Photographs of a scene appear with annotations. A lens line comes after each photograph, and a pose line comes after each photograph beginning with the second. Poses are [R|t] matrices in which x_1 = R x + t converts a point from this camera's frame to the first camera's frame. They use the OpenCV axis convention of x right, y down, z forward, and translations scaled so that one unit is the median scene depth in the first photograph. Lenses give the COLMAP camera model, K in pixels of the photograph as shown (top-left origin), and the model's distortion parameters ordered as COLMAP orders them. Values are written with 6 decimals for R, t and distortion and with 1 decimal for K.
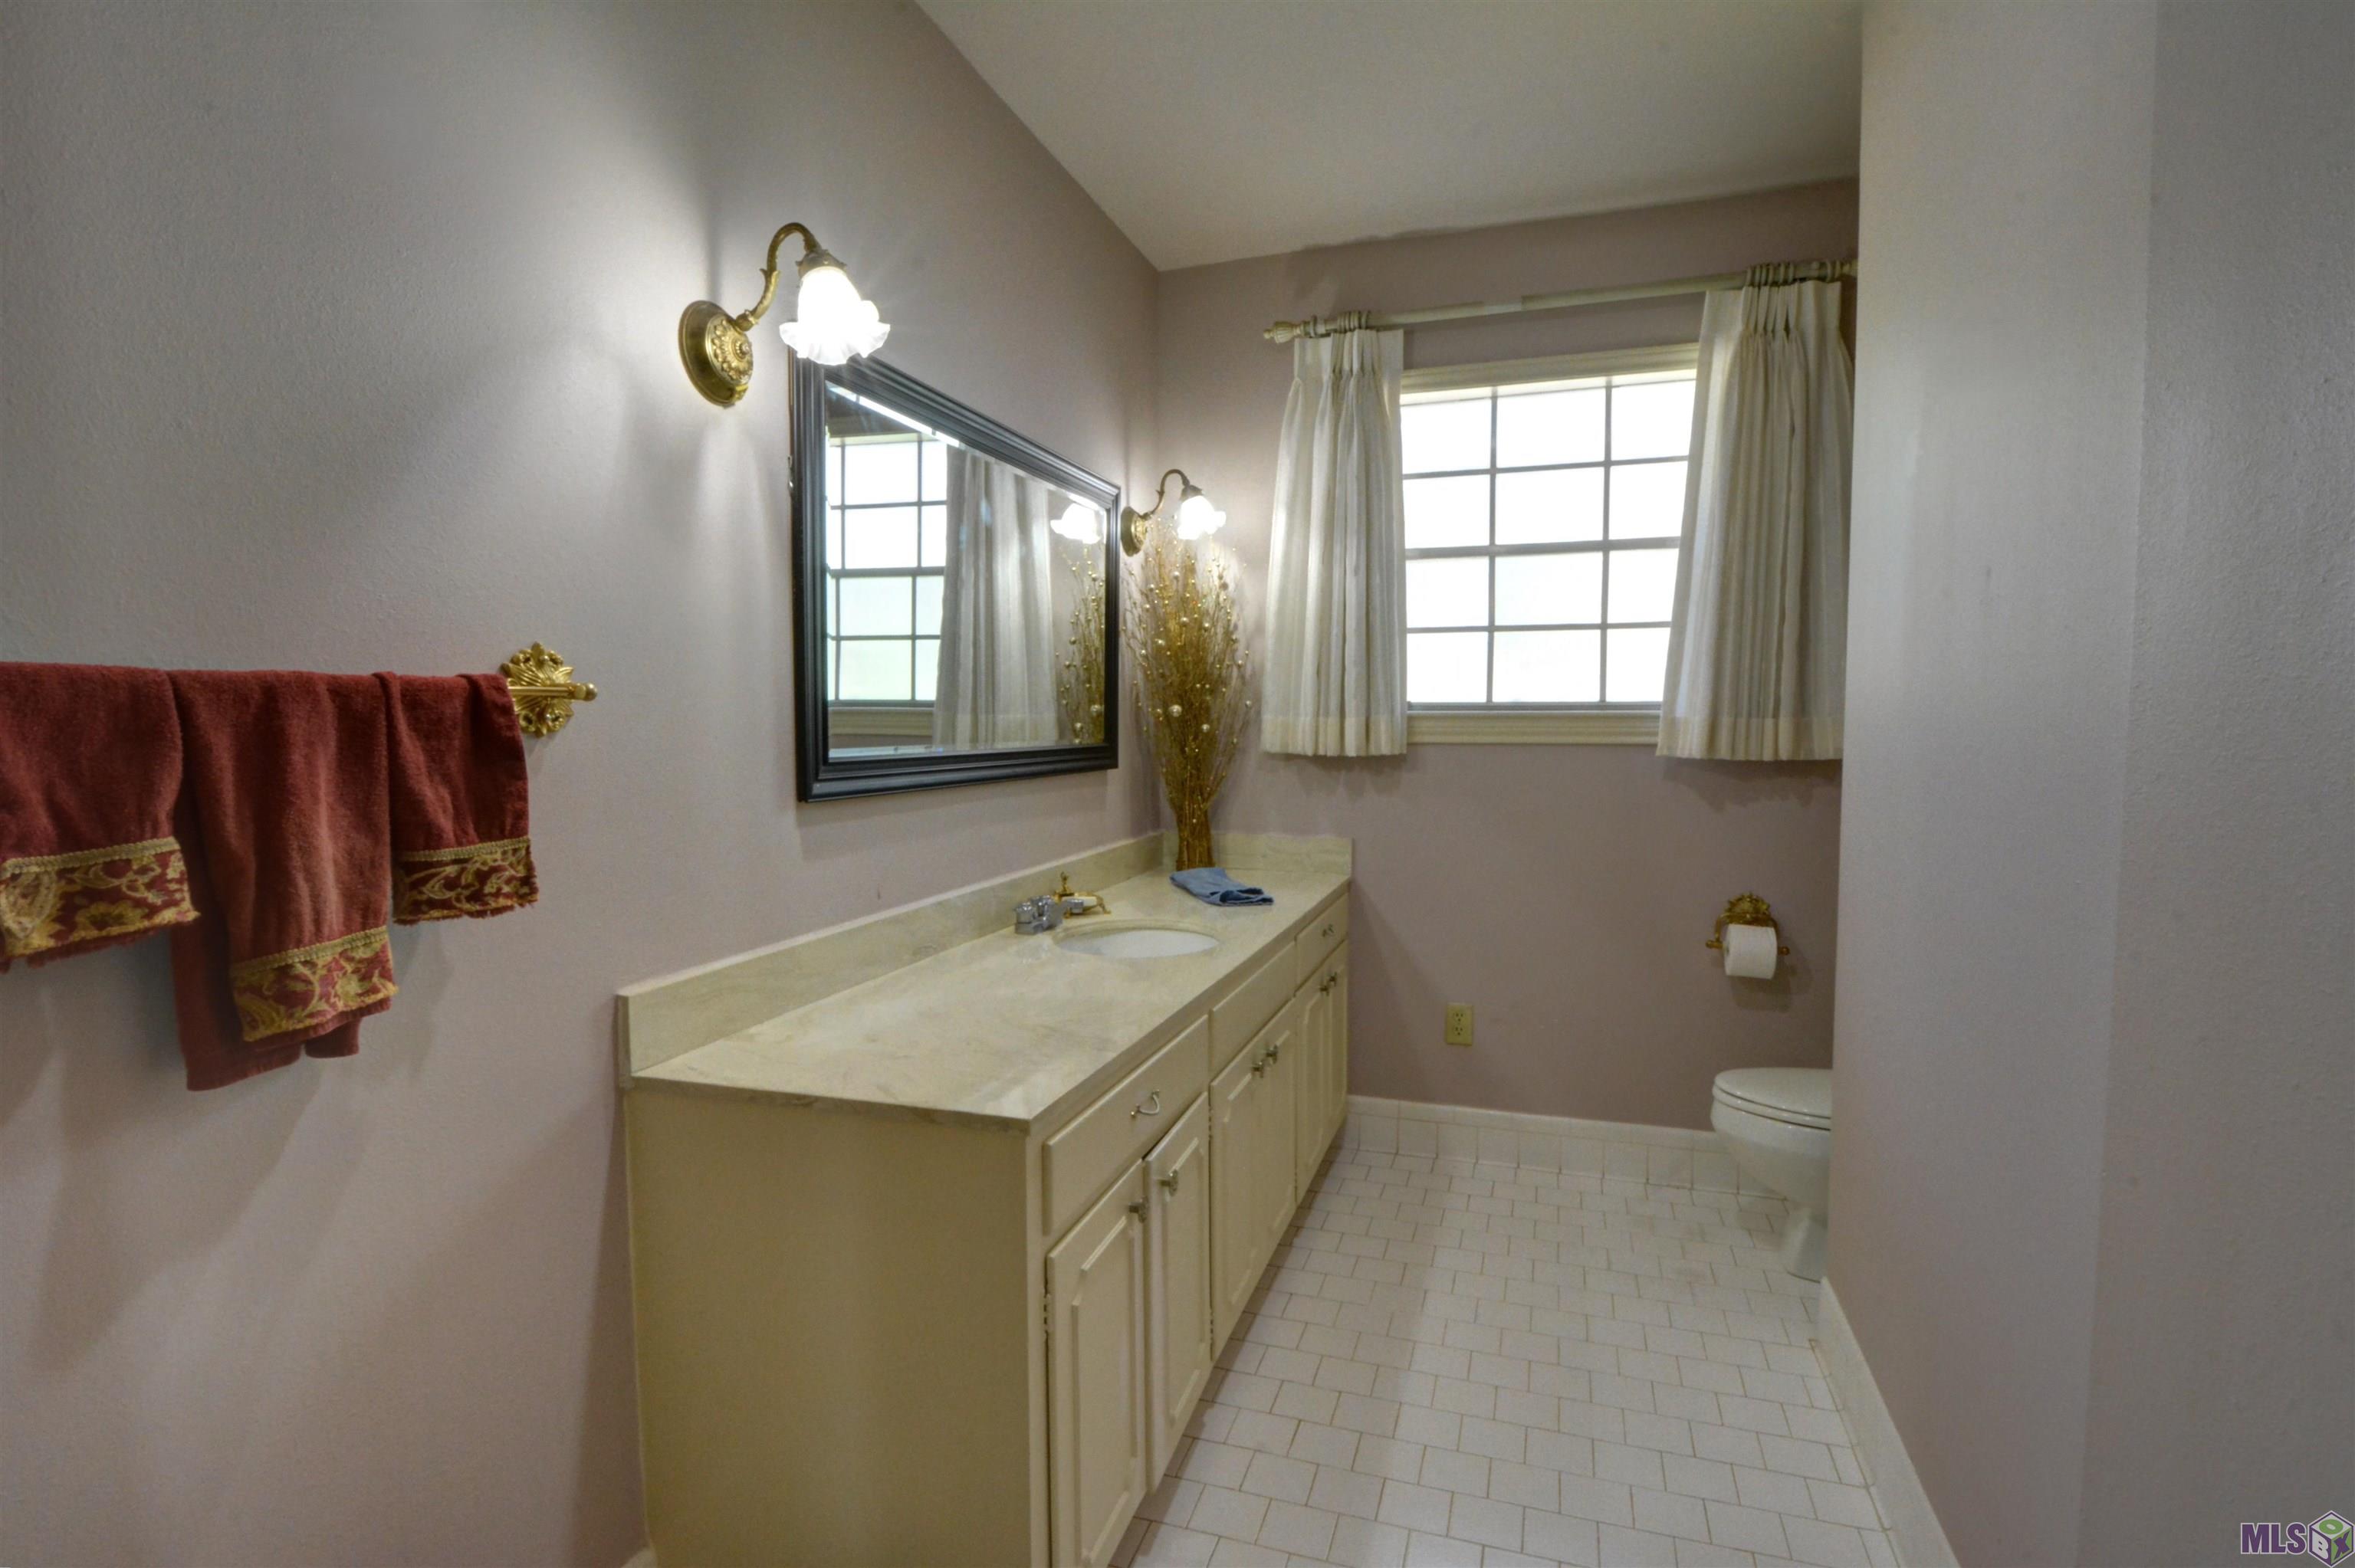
lens RADIAL K [[1154.6, 0, 1166.4], [0, 1154.6, 794.6], [0, 0, 1]] dist [0.000733, -0.007679]
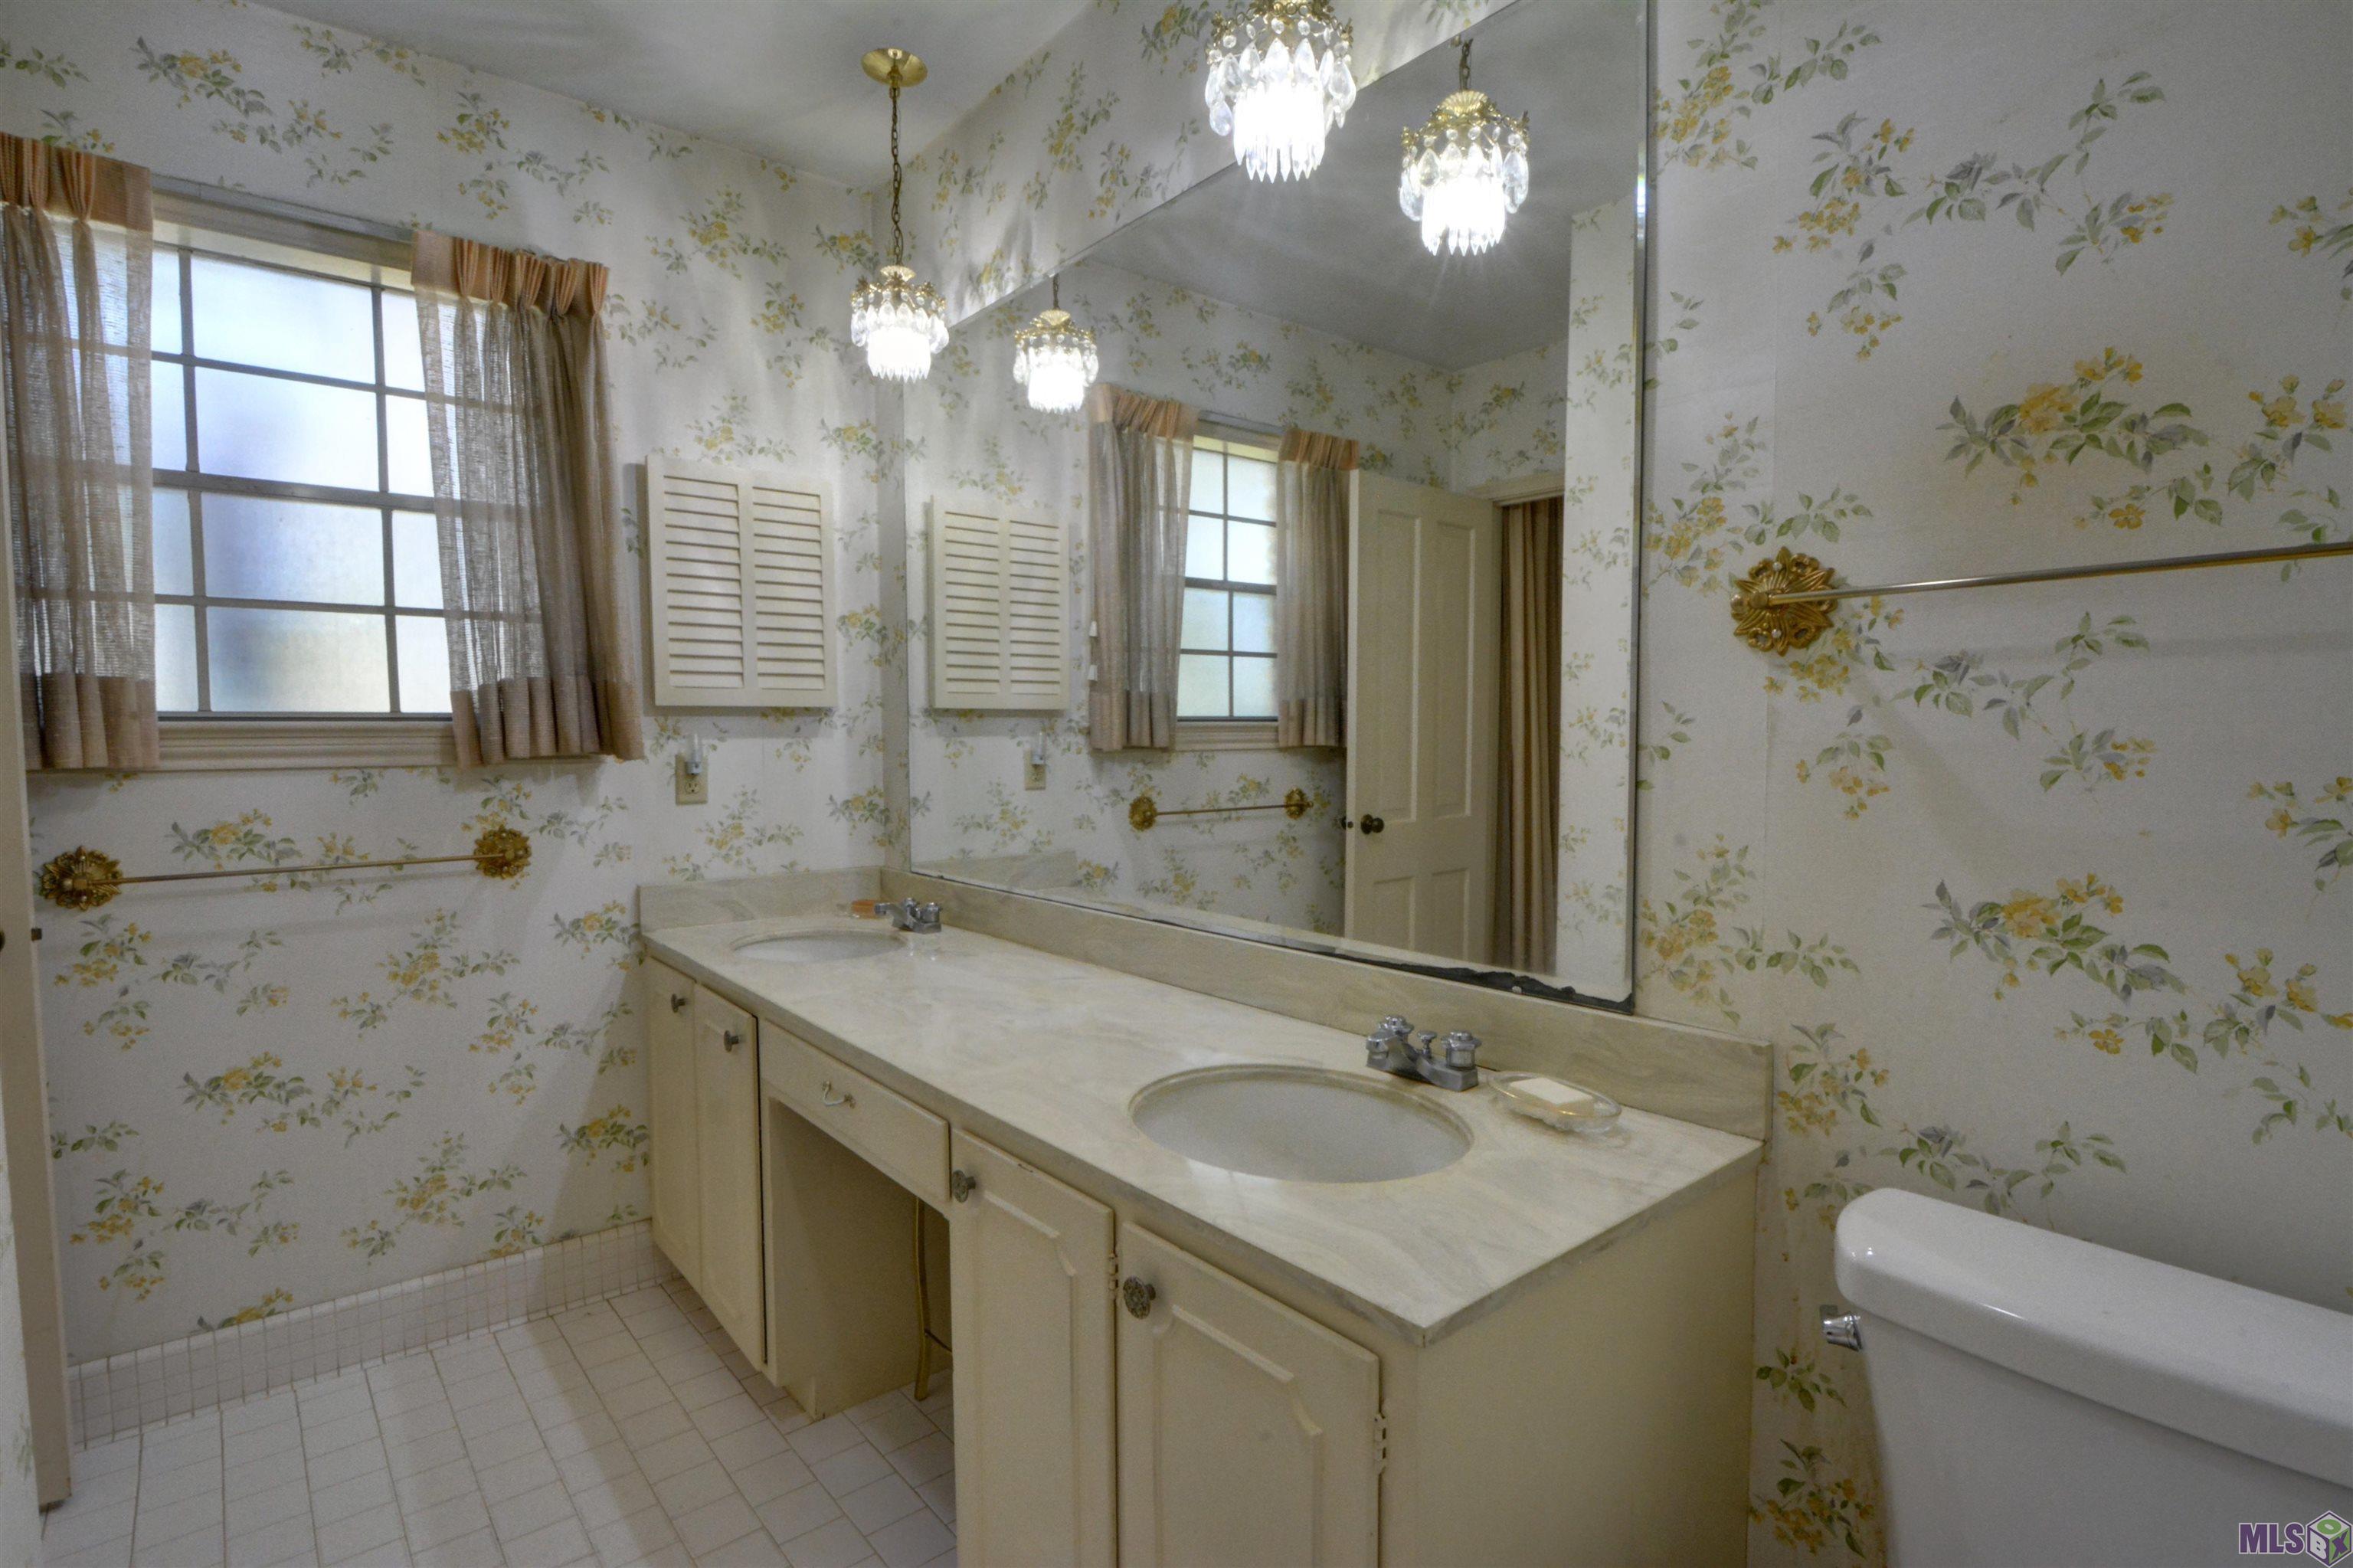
lens RADIAL K [[1153.8, 0, 1165.4], [0, 1153.8, 794.6], [0, 0, 1]] dist [0.000733, -0.007679]
pose [[0.508514, -0.063103, 0.858738, -0.714999], [0.058096, 0.997553, 0.038901, -0.051033], [-0.859091, 0.030108, 0.510936, 0.452777]]
